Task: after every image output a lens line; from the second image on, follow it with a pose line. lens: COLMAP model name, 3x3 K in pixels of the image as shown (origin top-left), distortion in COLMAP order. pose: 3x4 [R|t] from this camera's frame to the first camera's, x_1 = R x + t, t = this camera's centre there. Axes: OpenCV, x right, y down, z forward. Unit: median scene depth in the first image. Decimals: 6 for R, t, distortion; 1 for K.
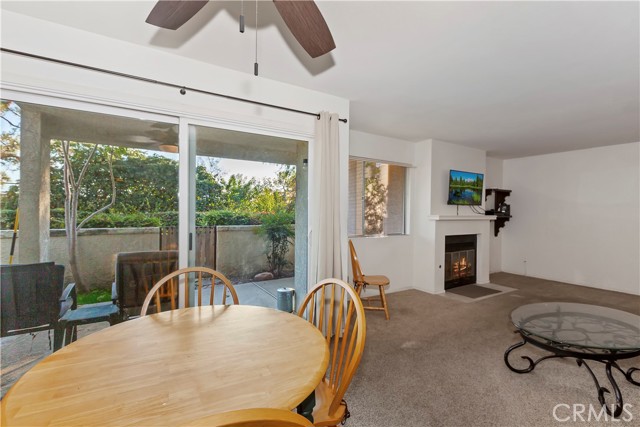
lens RADIAL K [[290.3, 0, 318.7], [0, 290.3, 213.3], [0, 0, 1]] dist [0.009421, -0.002438]
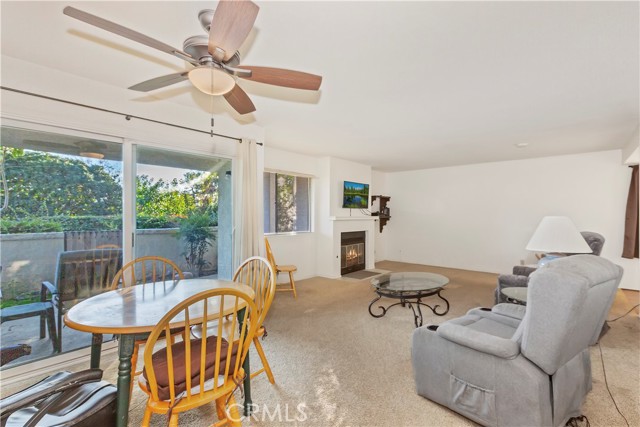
lens RADIAL K [[290.3, 0, 321.0], [0, 290.3, 212.2], [0, 0, 1]] dist [0.009421, -0.002438]
pose [[0.955062, -0.006501, 0.296336, -0.024028], [0.010245, 0.999886, -0.011085, 0.001401], [-0.296230, 0.013623, 0.955019, -0.186168]]
